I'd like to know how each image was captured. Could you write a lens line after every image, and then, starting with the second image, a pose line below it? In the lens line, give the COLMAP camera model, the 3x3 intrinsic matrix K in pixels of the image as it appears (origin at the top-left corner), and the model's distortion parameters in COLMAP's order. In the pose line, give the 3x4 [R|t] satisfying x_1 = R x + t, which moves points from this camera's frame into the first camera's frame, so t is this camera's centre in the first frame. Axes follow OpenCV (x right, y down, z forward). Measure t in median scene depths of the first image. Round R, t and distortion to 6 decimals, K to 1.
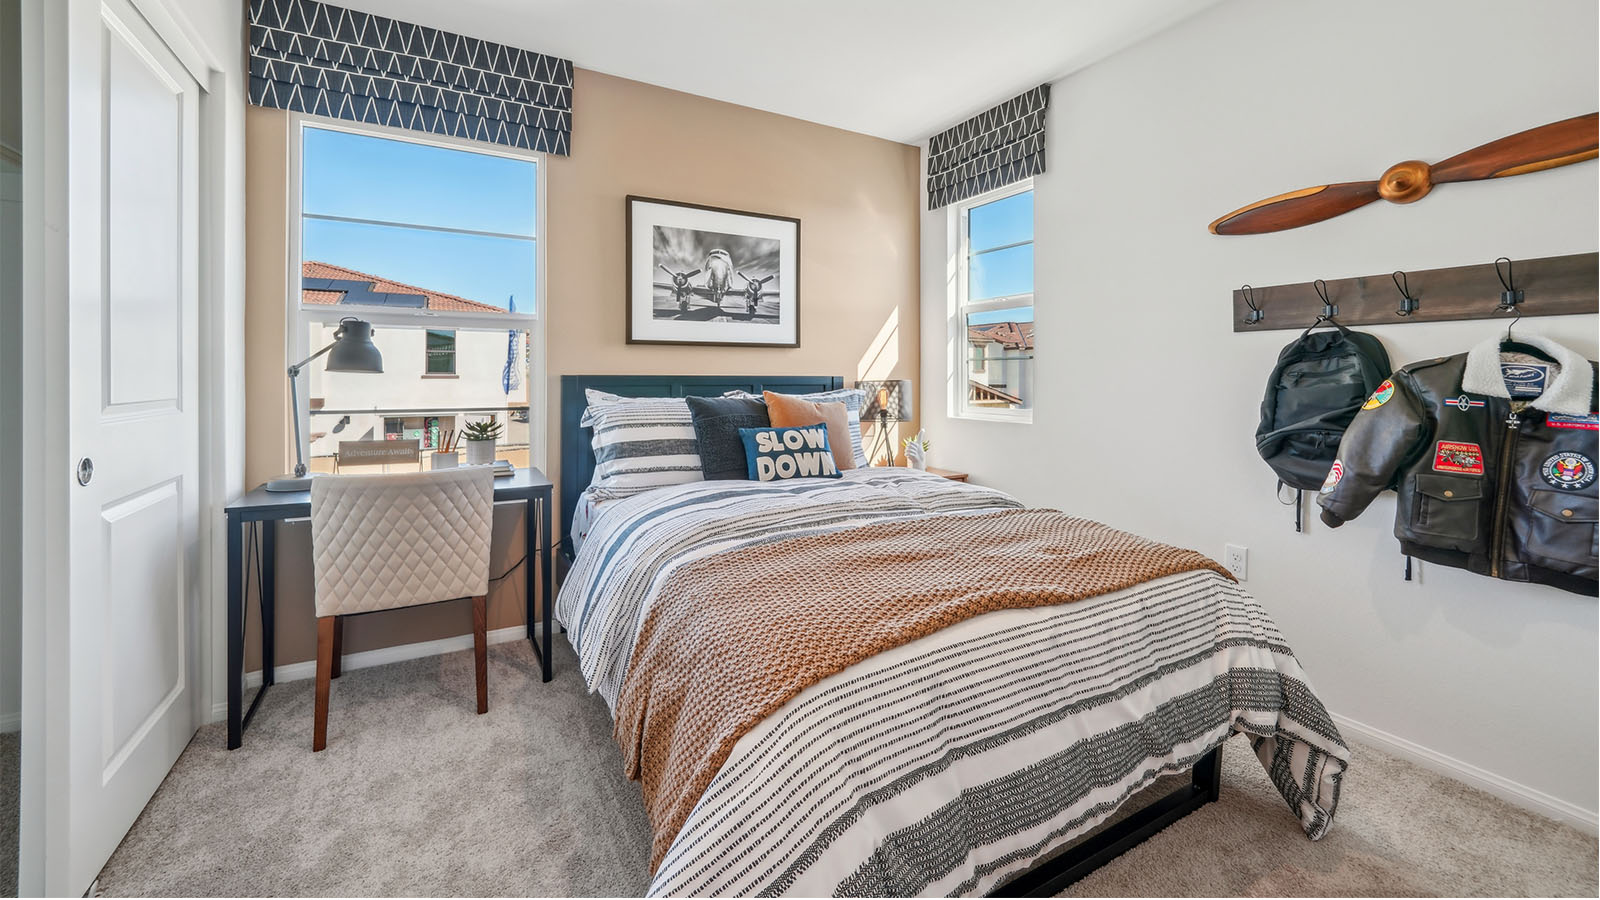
lens RADIAL K [[621.0, 0, 795.5], [0, 621.0, 383.8], [0, 0, 1]] dist [-0.002480, 0.000032]
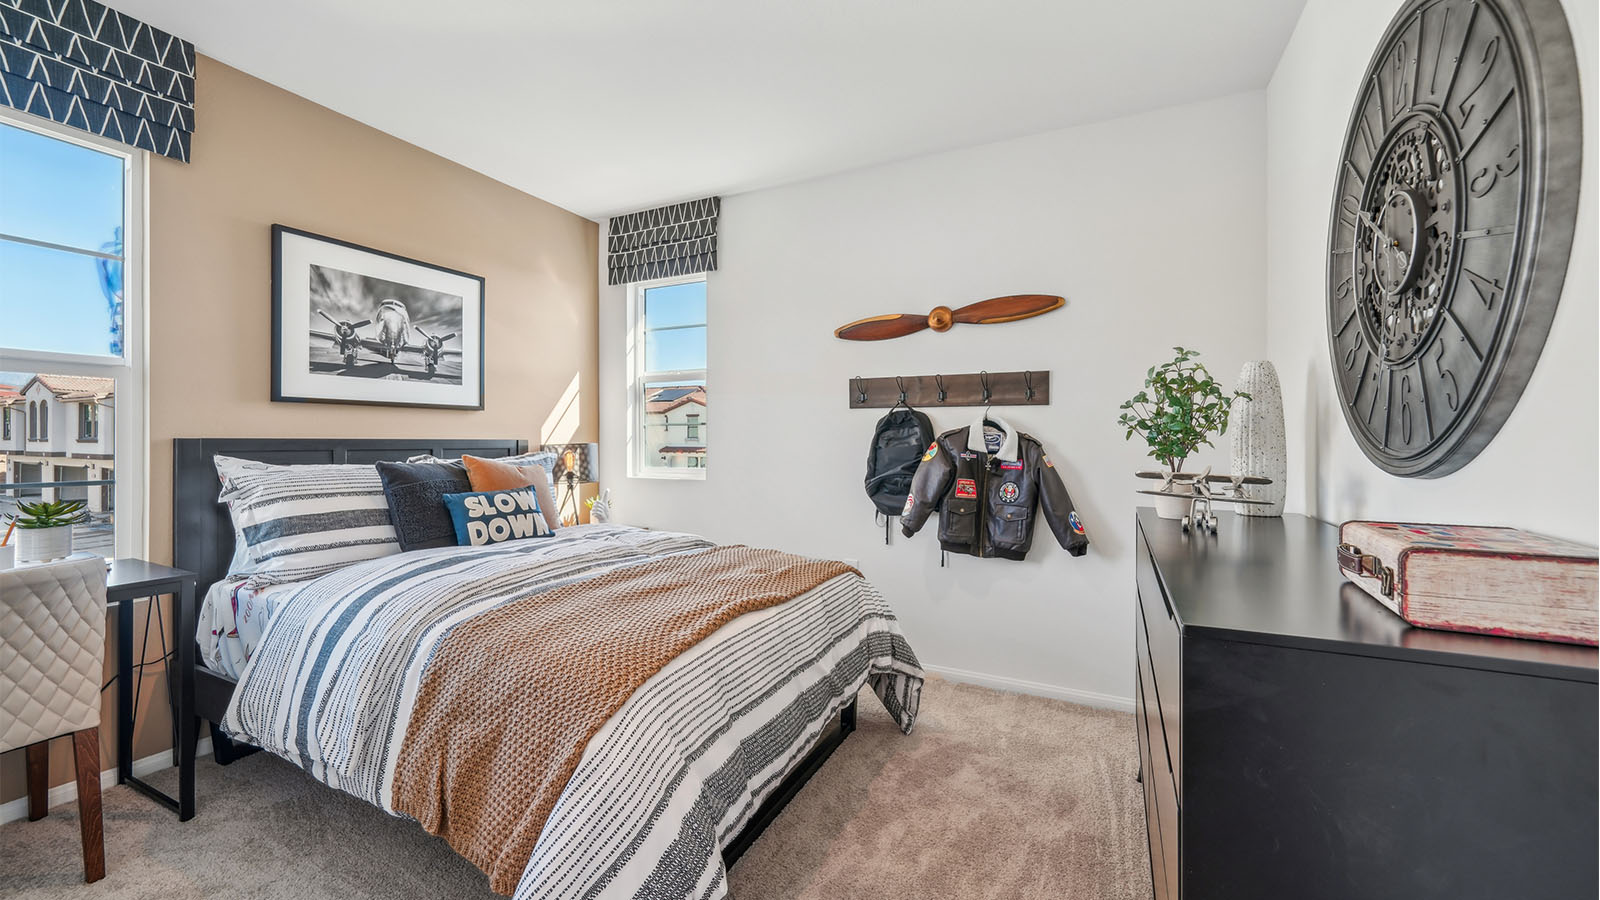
lens RADIAL K [[643.9, 0, 771.3], [0, 643.9, 450.2], [0, 0, 1]] dist [-0.000376, 0.000008]
pose [[0.834789, -0.008834, 0.550499, -0.283694], [0.006248, 0.999959, 0.006571, 0.000536], [-0.550535, -0.002046, 0.834810, -0.143341]]
